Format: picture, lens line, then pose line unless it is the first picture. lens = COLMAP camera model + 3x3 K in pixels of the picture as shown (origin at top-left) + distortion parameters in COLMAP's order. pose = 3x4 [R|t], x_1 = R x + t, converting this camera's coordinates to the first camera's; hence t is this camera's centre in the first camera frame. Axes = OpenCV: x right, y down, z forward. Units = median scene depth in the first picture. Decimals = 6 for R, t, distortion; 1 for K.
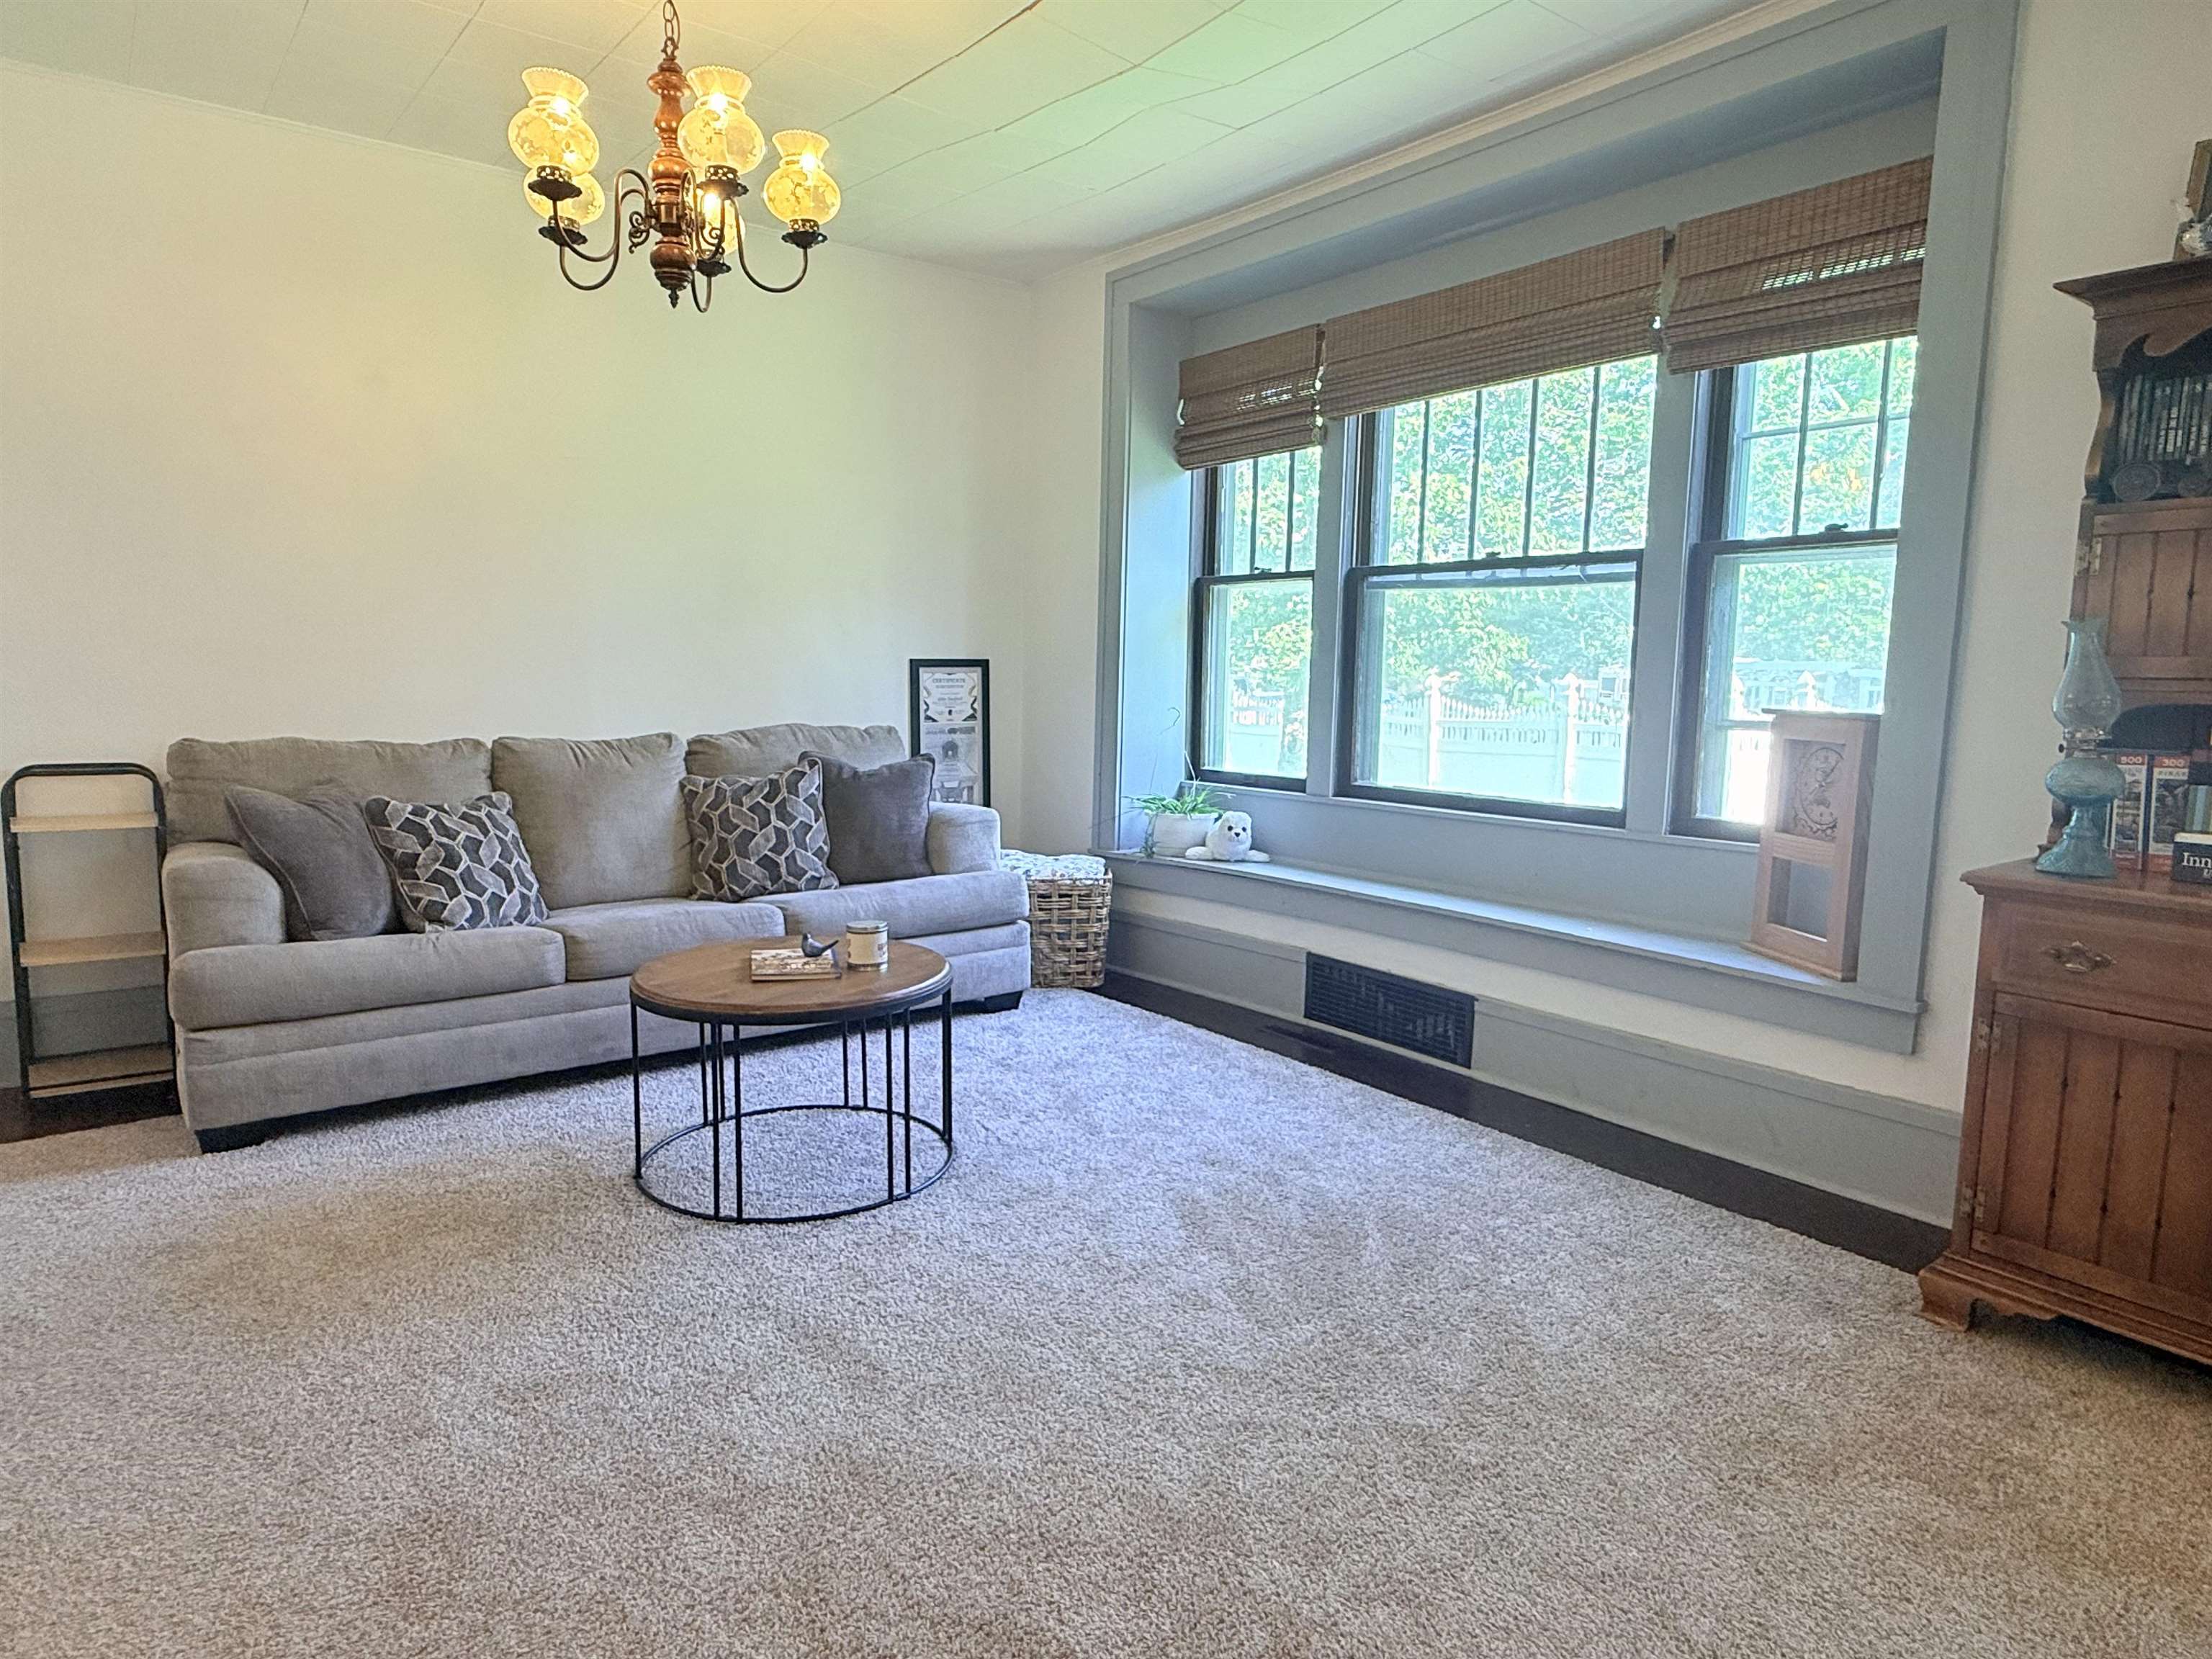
lens RADIAL K [[1318.3, 0, 1105.4], [0, 1318.3, 823.7], [0, 0, 1]] dist [0.001197, -0.000720]
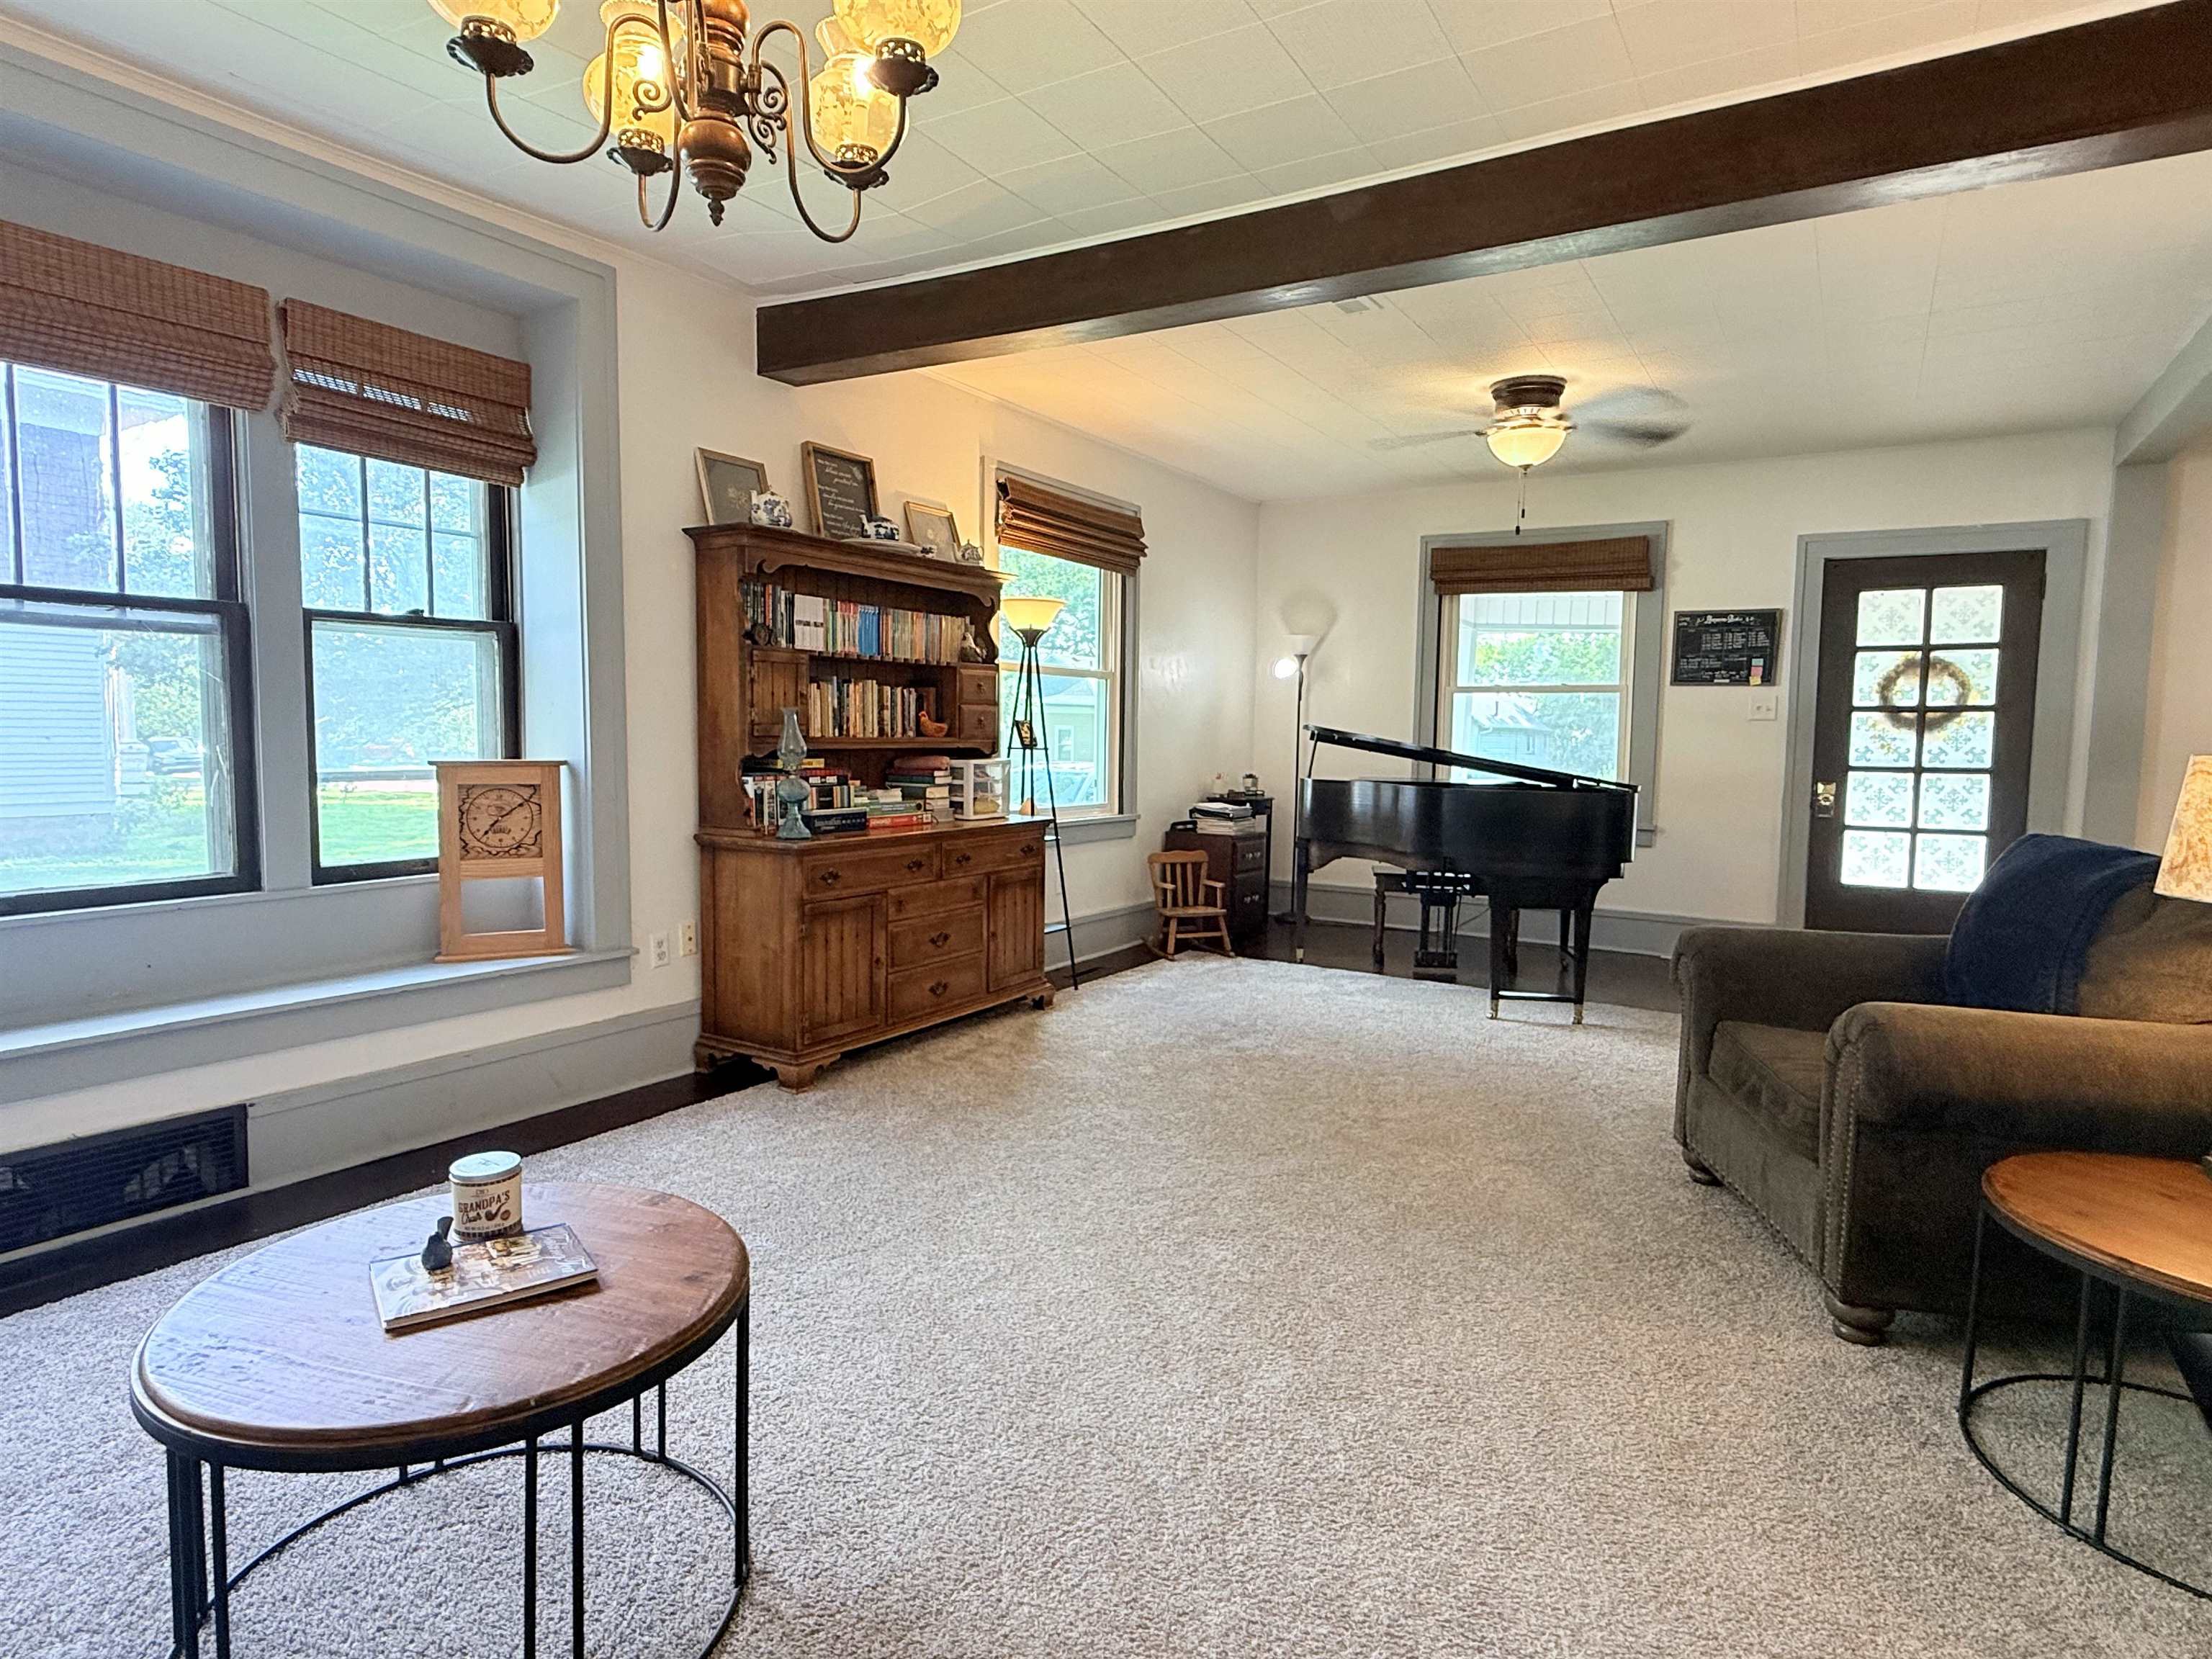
lens RADIAL K [[1211.3, 0, 1107.8], [0, 1211.3, 822.7], [0, 0, 1]] dist [0.001762, -0.001752]
pose [[-0.352054, -0.094422, 0.931205, -0.579543], [0.090303, 0.986831, 0.134203, -0.097179], [-0.931613, 0.131337, -0.338891, 0.629817]]
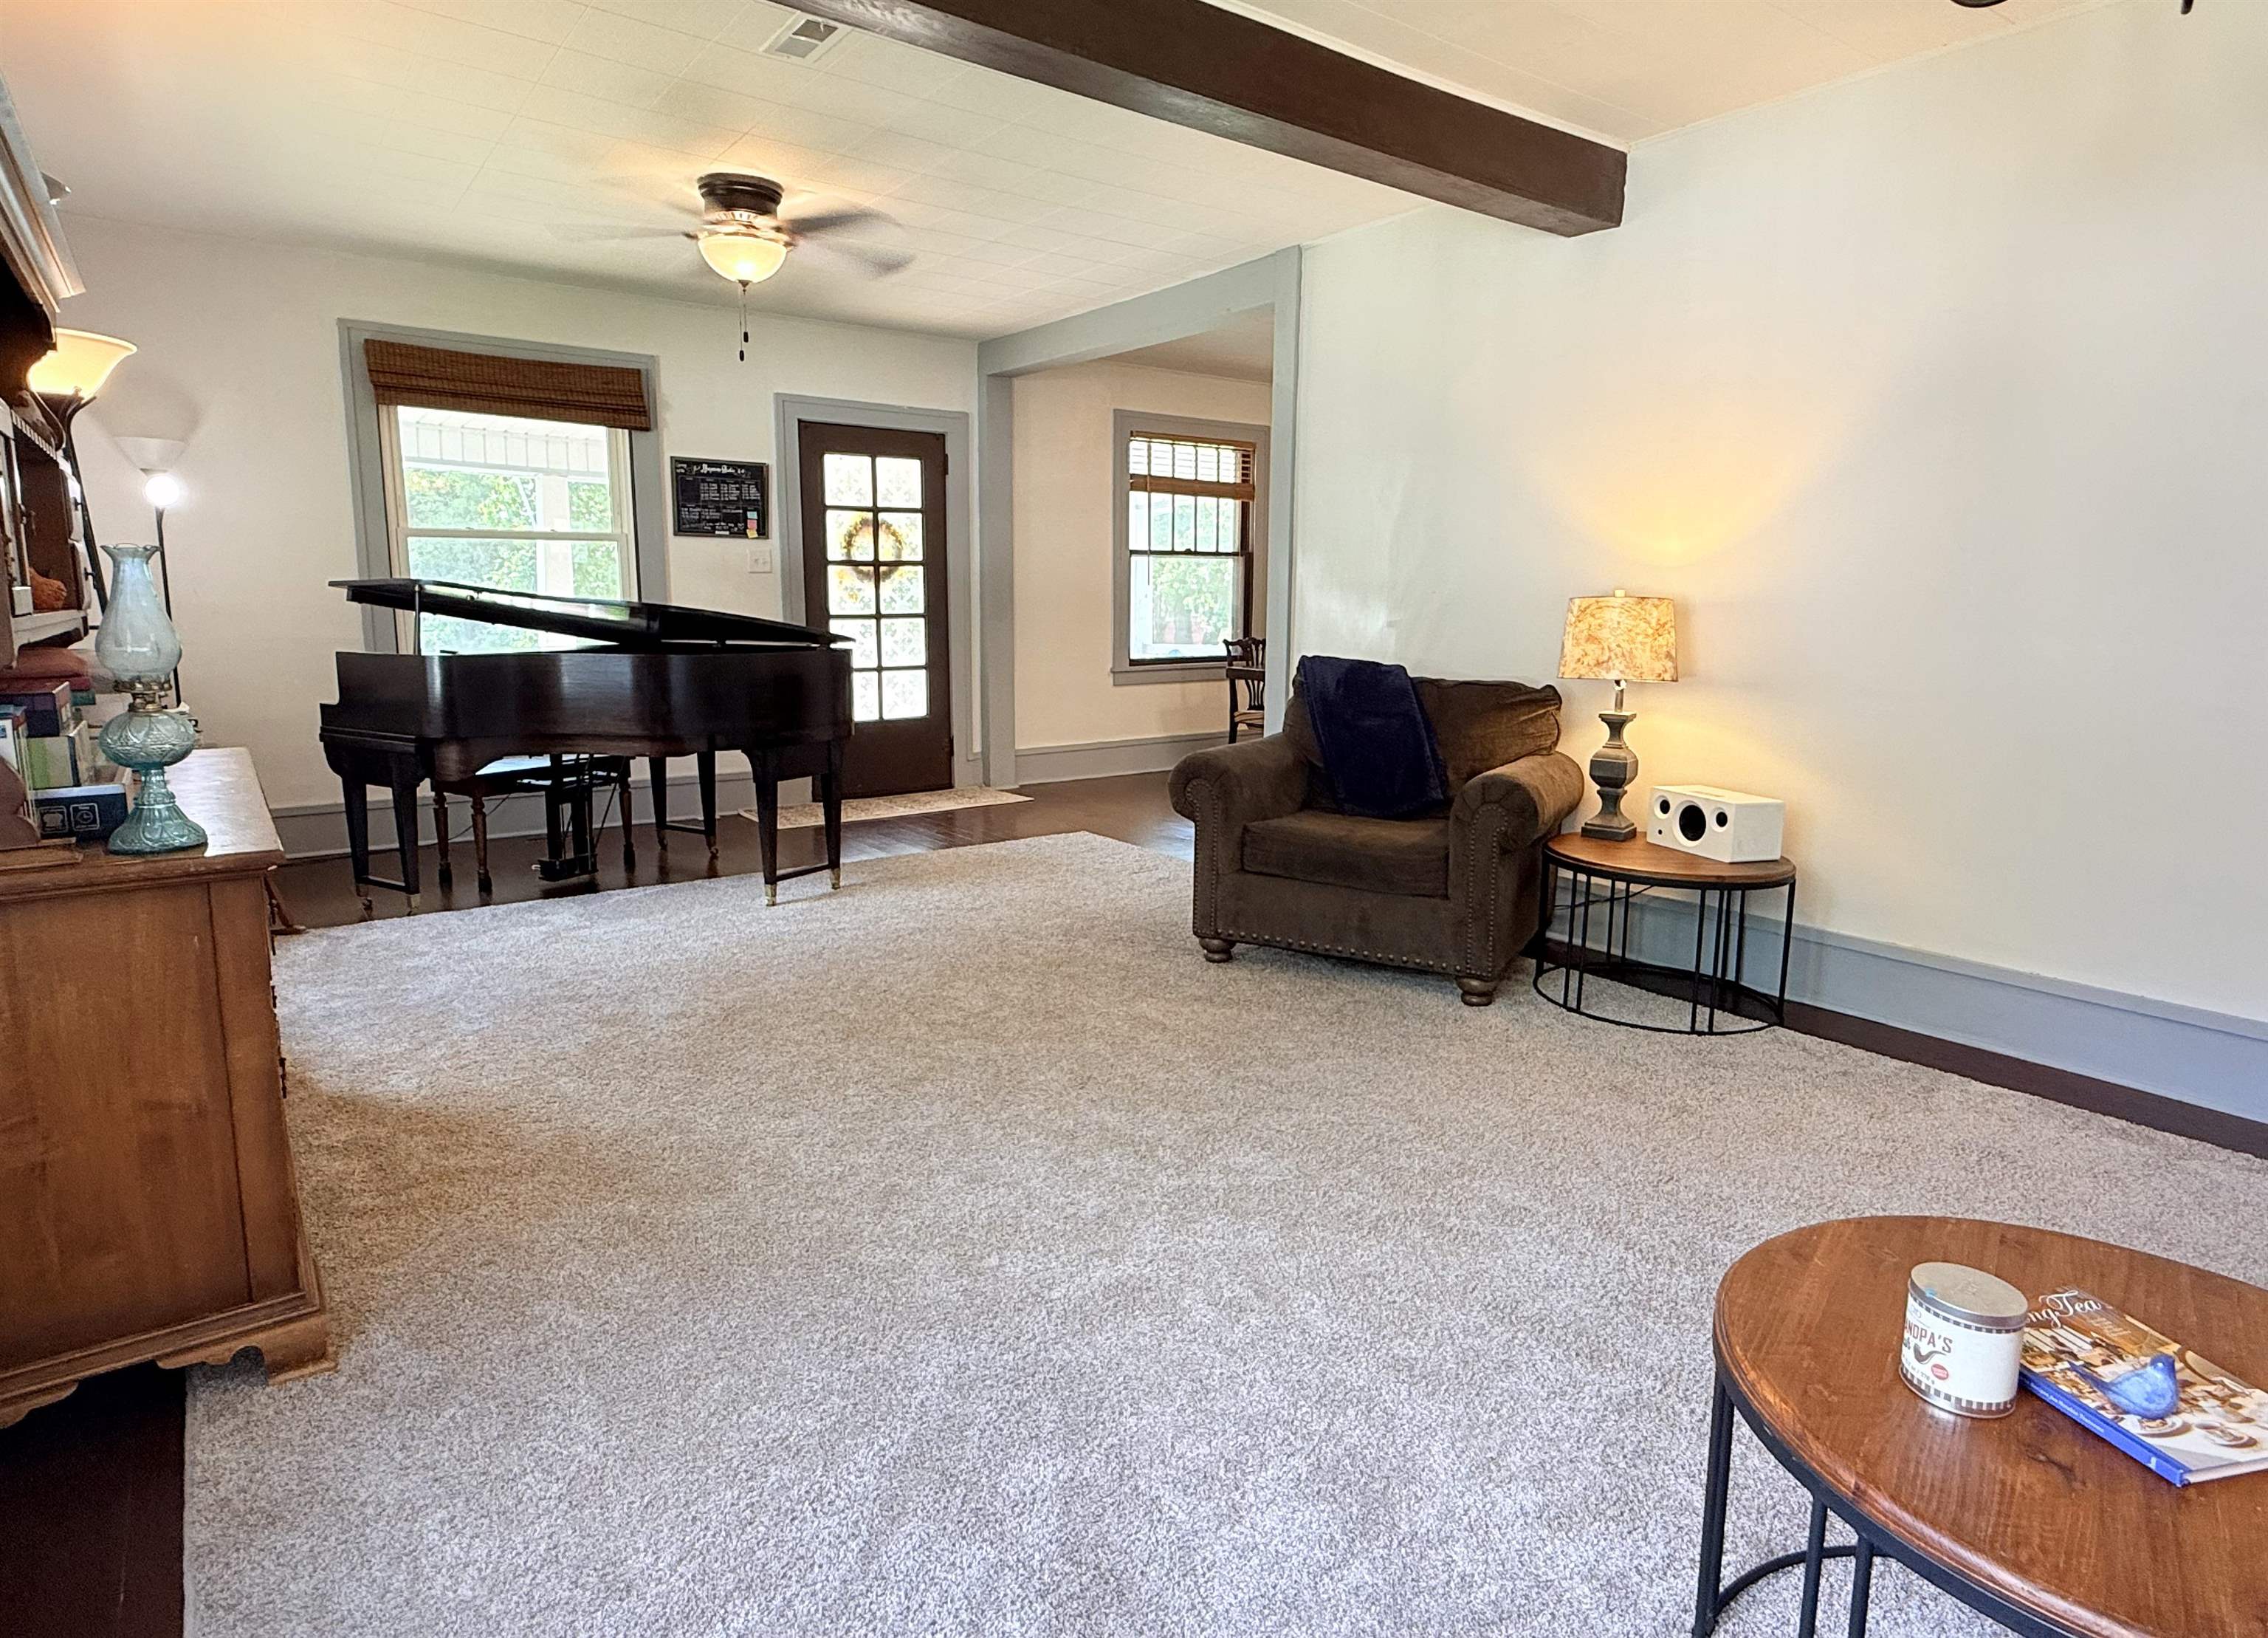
lens RADIAL K [[1247.1, 0, 1142.5], [0, 1247.1, 776.9], [0, 0, 1]] dist [0.000450, 0.000210]
pose [[-0.999716, -0.020259, 0.012530, 0.050003], [-0.016262, 0.964800, 0.262480, -0.122006], [-0.017406, 0.262202, -0.964856, 0.943297]]
